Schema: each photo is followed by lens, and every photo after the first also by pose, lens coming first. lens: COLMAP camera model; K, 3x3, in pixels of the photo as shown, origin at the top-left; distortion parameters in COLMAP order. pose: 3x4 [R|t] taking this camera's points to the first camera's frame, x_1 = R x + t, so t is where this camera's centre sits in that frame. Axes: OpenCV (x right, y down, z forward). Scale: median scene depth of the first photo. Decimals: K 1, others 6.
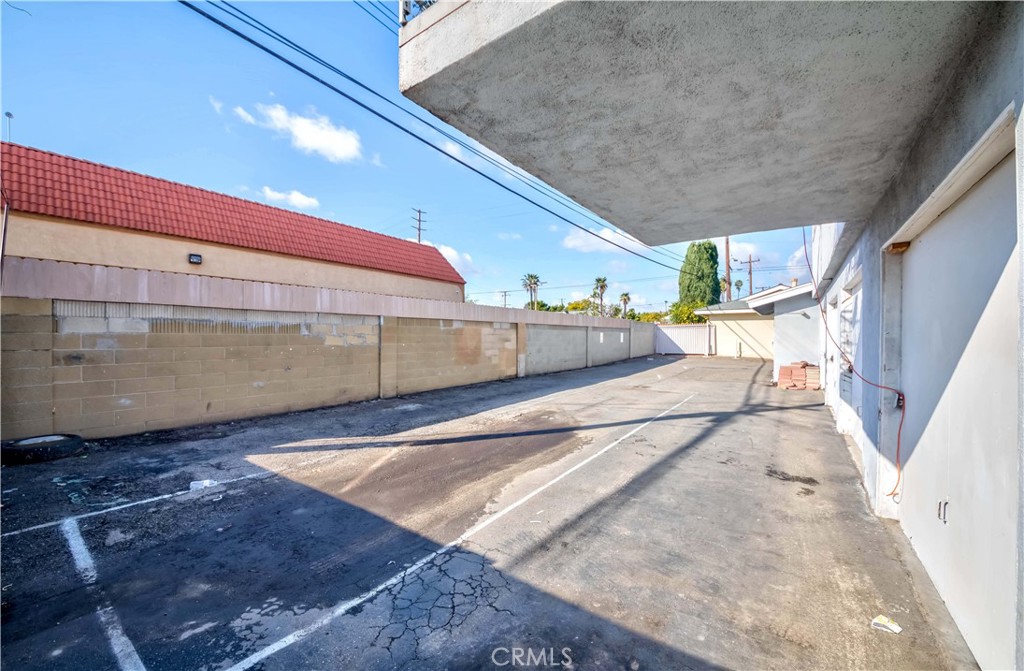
lens RADIAL K [[391.3, 0, 512.6], [0, 391.3, 338.4], [0, 0, 1]] dist [0.007645, -0.000796]
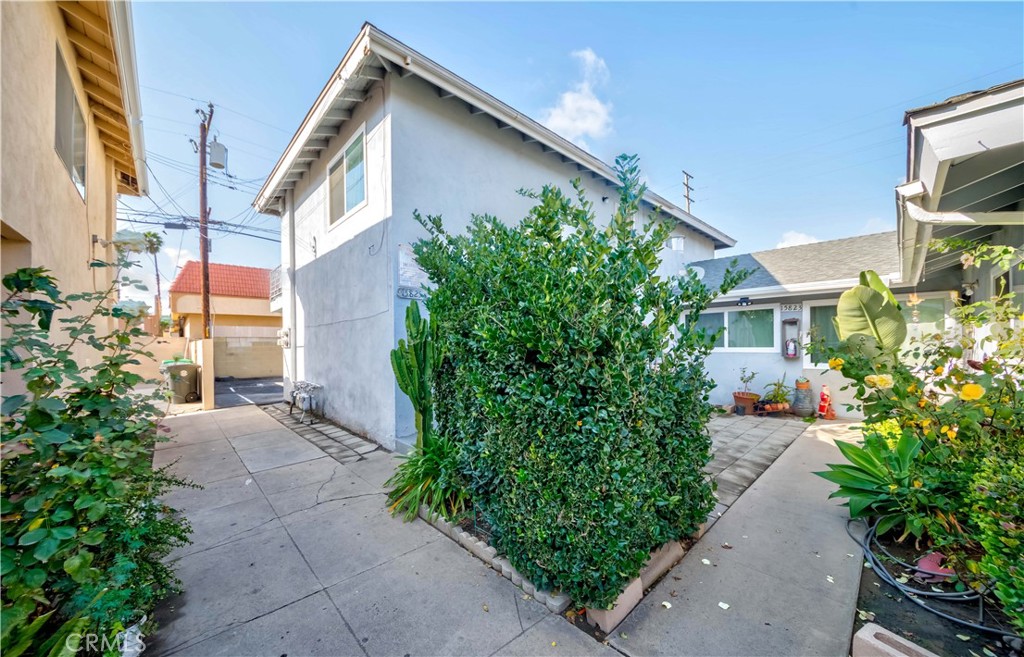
lens RADIAL K [[368.2, 0, 517.9], [0, 368.2, 338.4], [0, 0, 1]] dist [0.001138, -0.000013]
pose [[0.982974, -0.005416, -0.183665, 2.701891], [0.003765, 0.999949, -0.009339, -0.066880], [0.183707, 0.008488, 0.982944, -2.372857]]
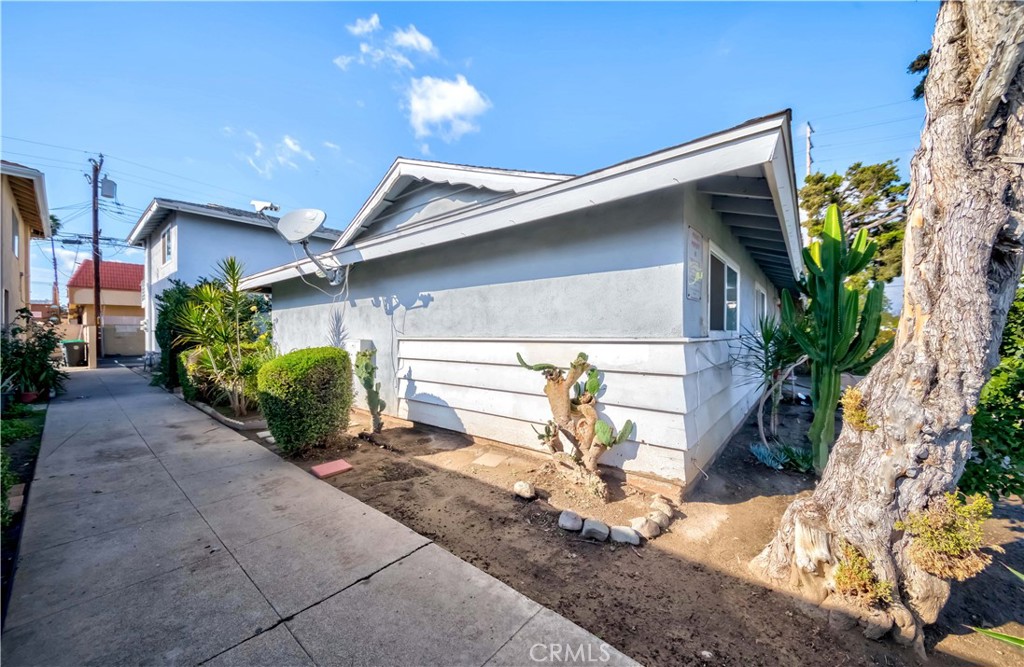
lens RADIAL K [[368.2, 0, 508.9], [0, 368.2, 329.4], [0, 0, 1]] dist [0.001138, -0.000013]
pose [[0.997627, 0.003490, -0.068757, 5.186824], [-0.003988, 0.999967, -0.007104, -0.042752], [0.068730, 0.007361, 0.997608, -4.143053]]
